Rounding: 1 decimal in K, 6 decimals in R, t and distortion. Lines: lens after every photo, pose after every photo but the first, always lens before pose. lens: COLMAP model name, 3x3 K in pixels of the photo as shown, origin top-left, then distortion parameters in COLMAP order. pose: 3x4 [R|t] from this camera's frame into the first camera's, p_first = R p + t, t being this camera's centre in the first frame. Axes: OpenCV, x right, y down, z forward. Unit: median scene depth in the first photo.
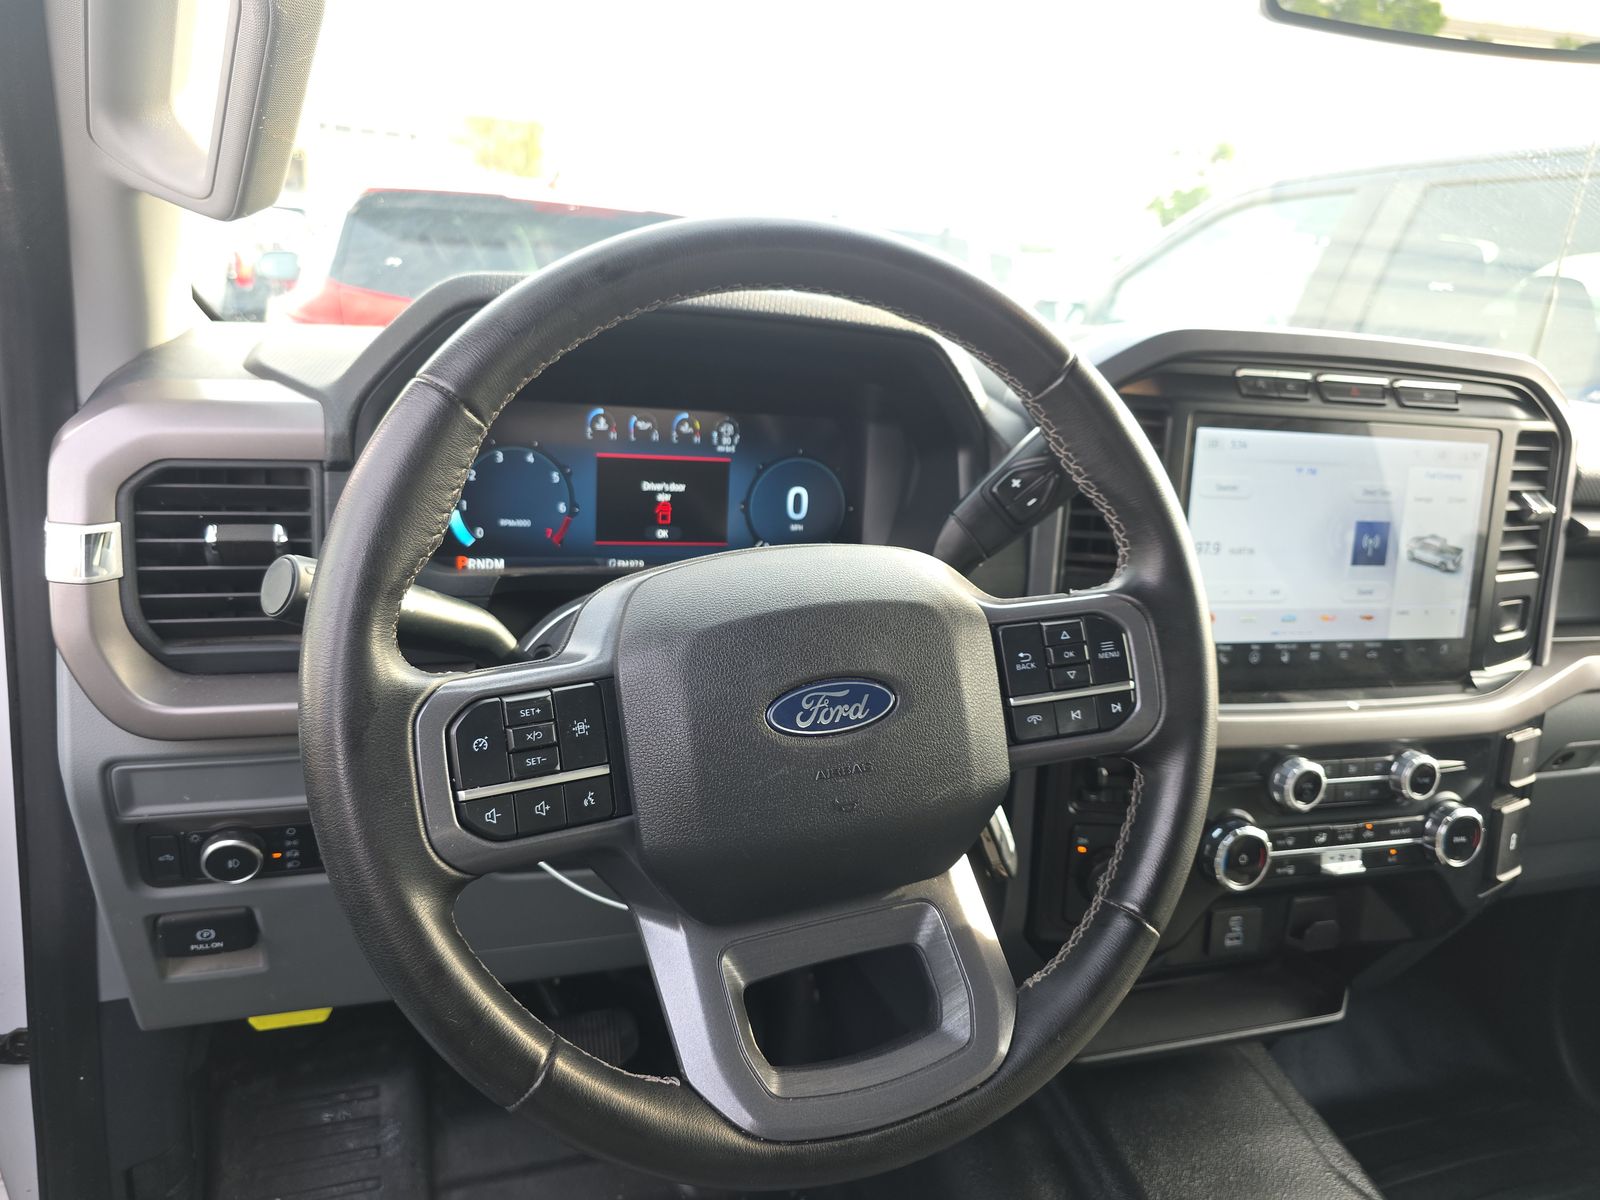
lens RADIAL K [[1091.6, 0, 774.0], [0, 1091.6, 595.2], [0, 0, 1]] dist [0.000894, -0.004431]
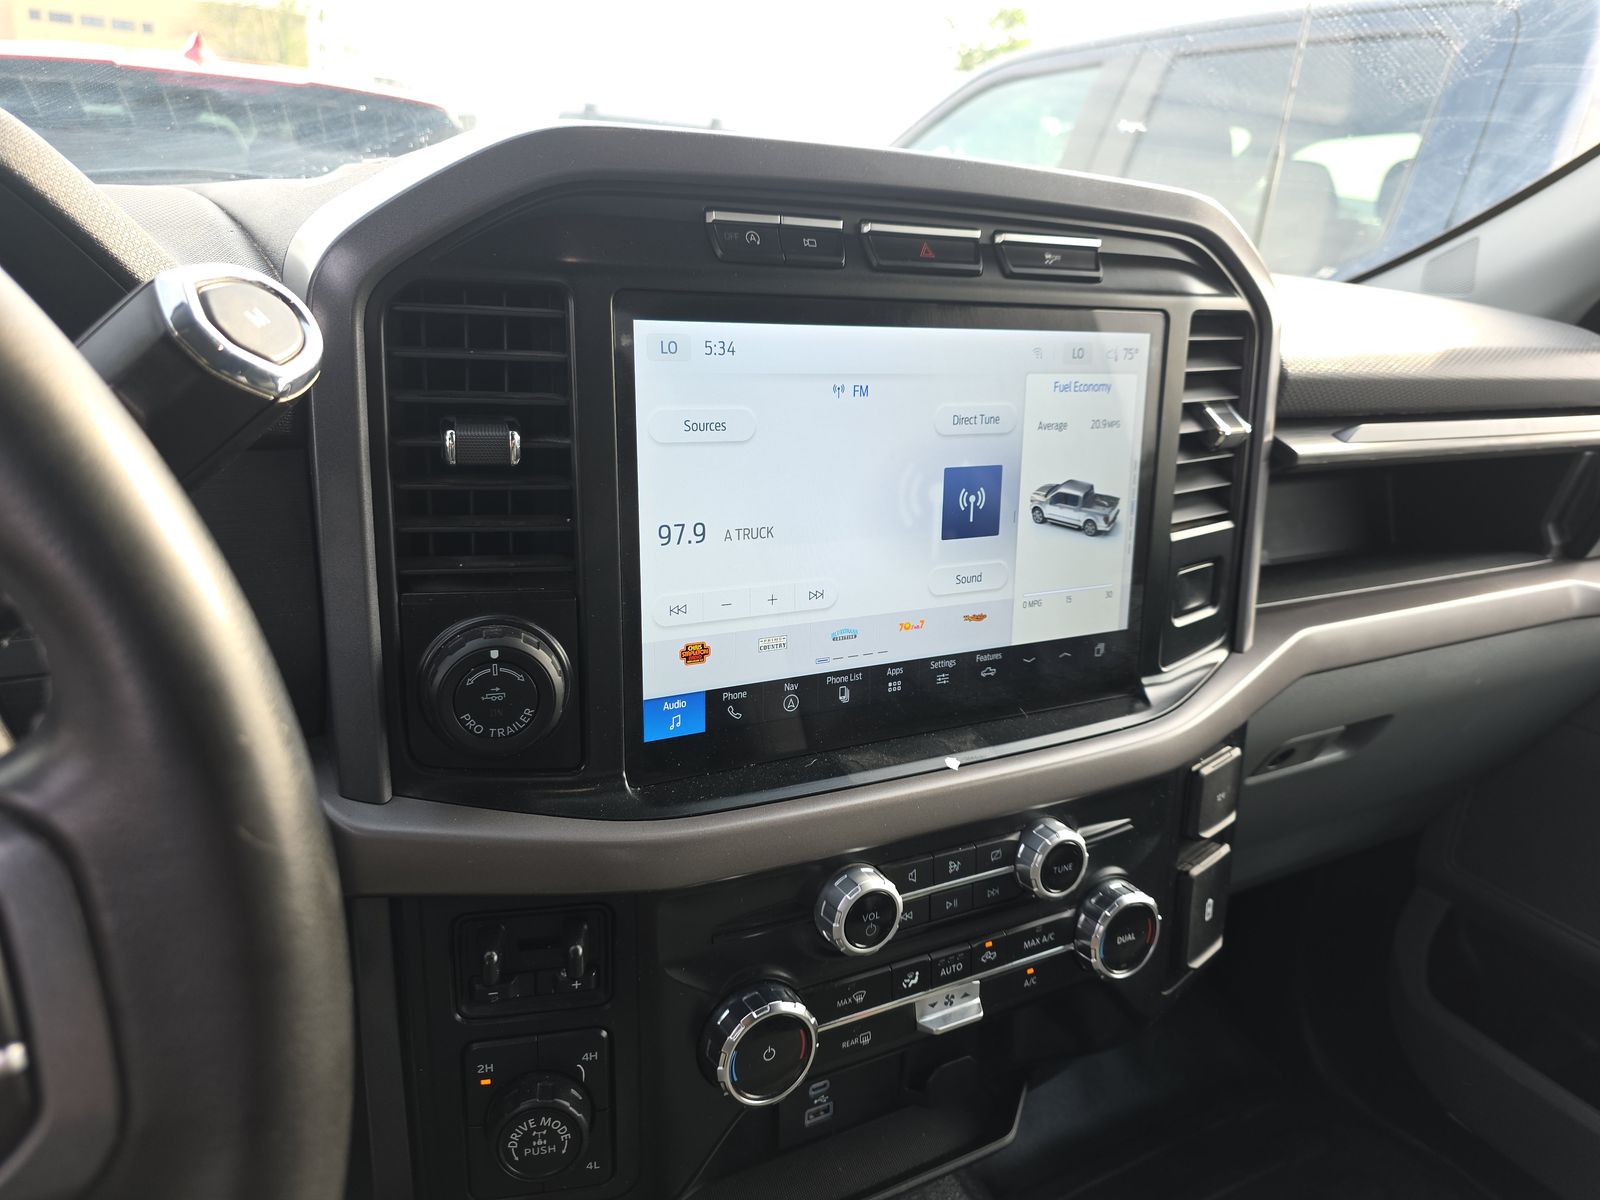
lens RADIAL K [[1089.6, 0, 800.0], [0, 1089.6, 600.0], [0, 0, 1]] dist [0.067388, -0.100133]
pose [[0.981615, -0.073876, 0.175995, 0.325015], [0.059977, 0.994740, 0.083034, -0.047873], [-0.181203, -0.070952, 0.980883, 0.386818]]
